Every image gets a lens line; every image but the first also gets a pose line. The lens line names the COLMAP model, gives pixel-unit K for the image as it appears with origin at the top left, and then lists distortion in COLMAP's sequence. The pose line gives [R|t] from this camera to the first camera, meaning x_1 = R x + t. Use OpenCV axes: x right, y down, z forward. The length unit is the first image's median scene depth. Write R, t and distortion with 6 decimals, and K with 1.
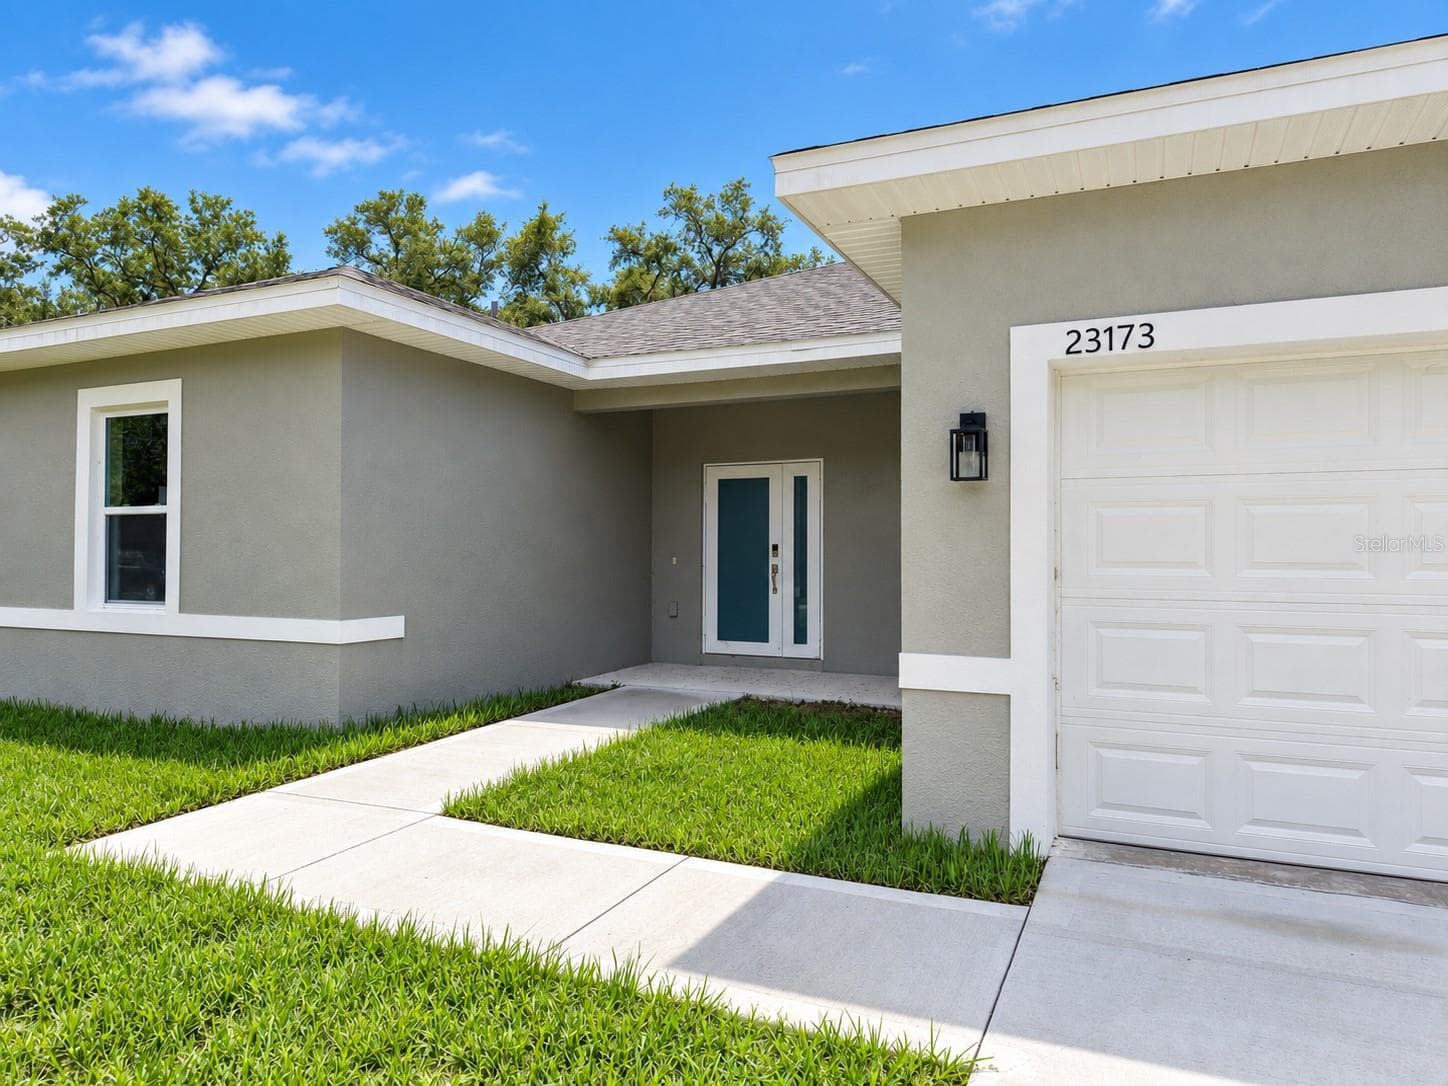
lens RADIAL K [[957.4, 0, 723.0], [0, 957.4, 587.6], [0, 0, 1]] dist [0.000067, -0.000428]
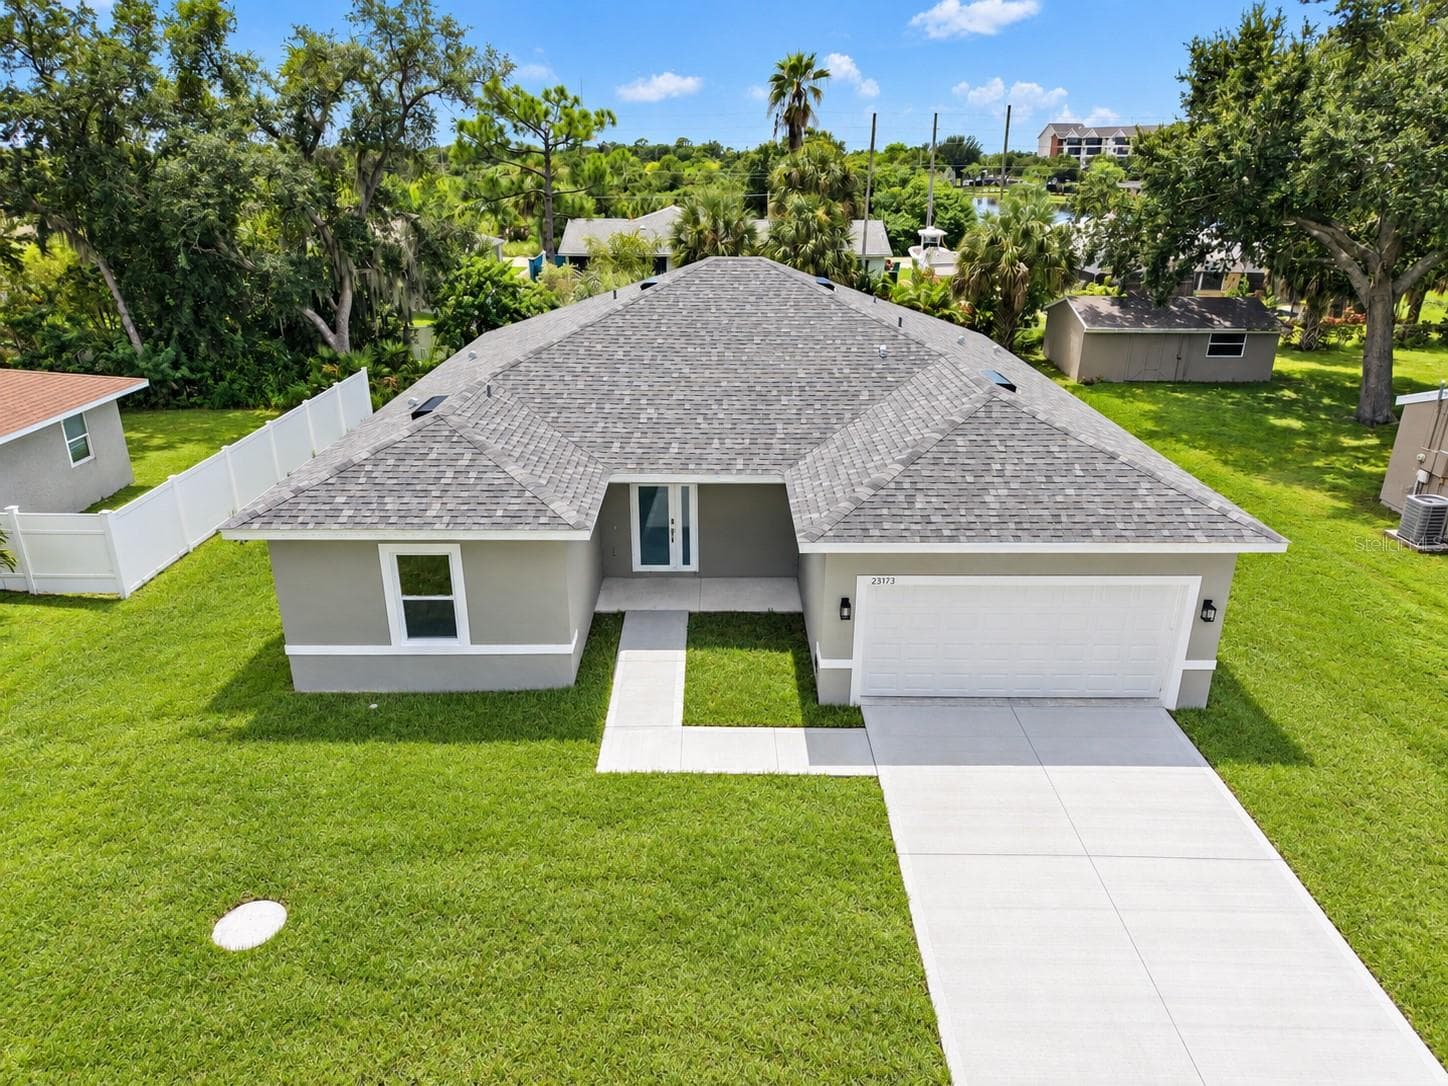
lens RADIAL K [[973.0, 0, 717.0], [0, 973.0, 528.8], [0, 0, 1]] dist [0.060726, -0.033834]
pose [[0.907040, -0.151496, 0.392846, -1.010759], [0.015716, 0.944557, 0.327971, -1.055179], [-0.420752, -0.291309, 0.859132, -1.180717]]
